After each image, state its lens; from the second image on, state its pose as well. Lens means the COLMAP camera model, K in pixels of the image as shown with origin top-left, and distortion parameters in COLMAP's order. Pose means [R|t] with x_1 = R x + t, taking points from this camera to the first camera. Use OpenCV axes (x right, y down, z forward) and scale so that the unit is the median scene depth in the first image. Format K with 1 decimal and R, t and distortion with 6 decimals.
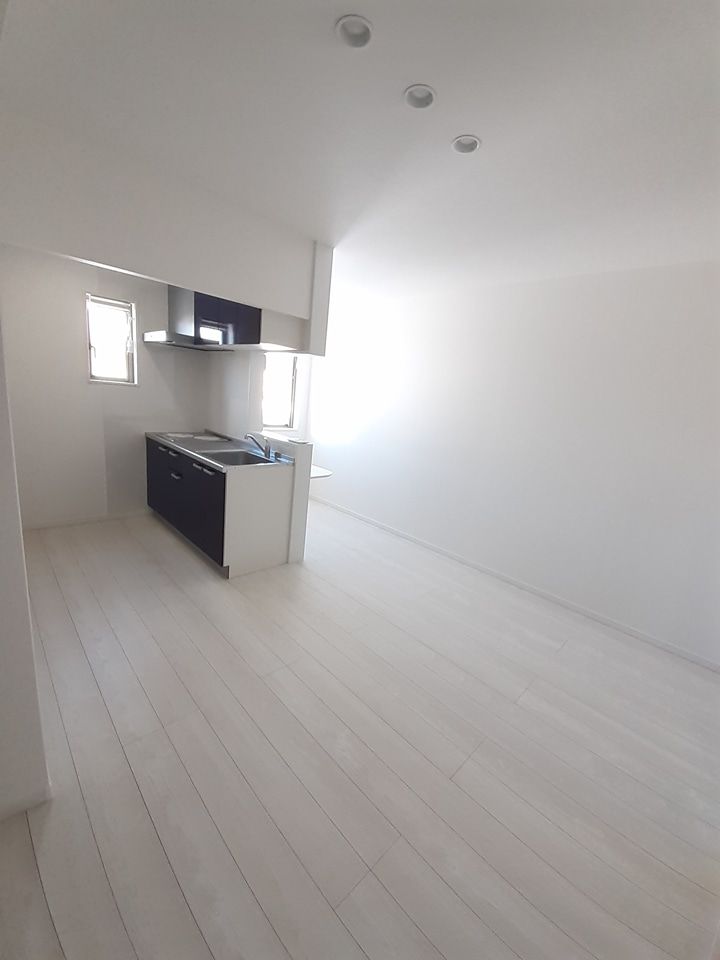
lens RADIAL K [[381.8, 0, 360.6], [0, 381.8, 482.7], [0, 0, 1]] dist [0.000763, -0.009063]
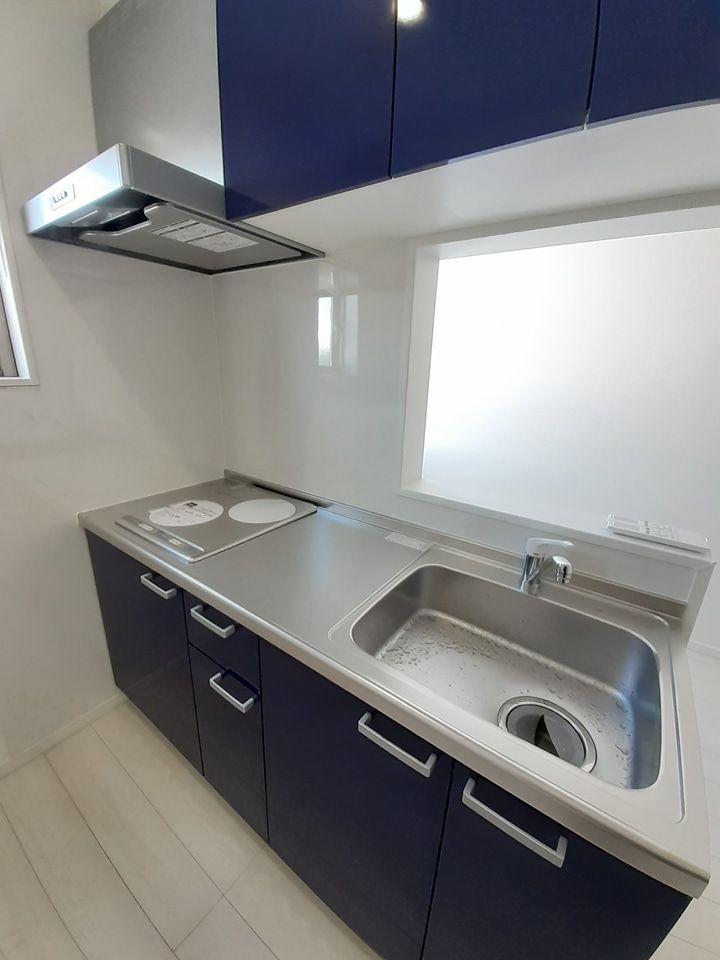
lens RADIAL K [[381.8, 0, 360.6], [0, 381.8, 482.7], [0, 0, 1]] dist [0.000763, -0.009063]
pose [[0.983052, -0.118087, 0.140226, -0.379324], [0.106144, 0.990286, 0.089814, -0.176816], [-0.149470, -0.073408, 0.986038, 0.658748]]
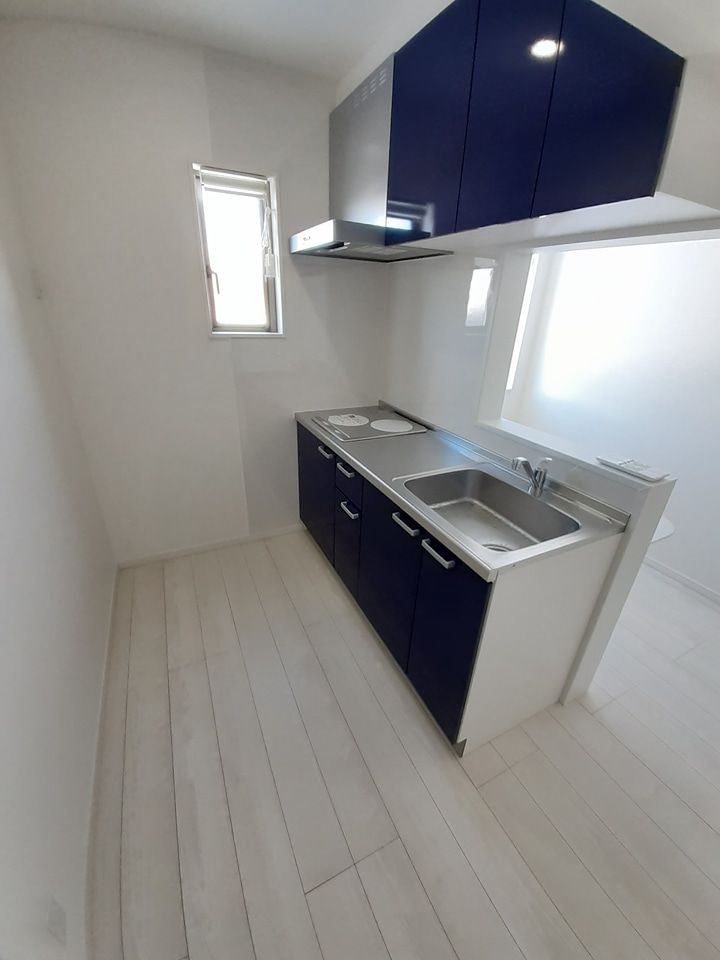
lens RADIAL K [[381.8, 0, 360.6], [0, 381.8, 482.7], [0, 0, 1]] dist [0.000763, -0.009063]
pose [[0.947902, 0.070206, -0.310730, -0.277584], [-0.011774, 0.982468, 0.186062, -0.147474], [0.318345, -0.172710, 0.932110, 0.458983]]
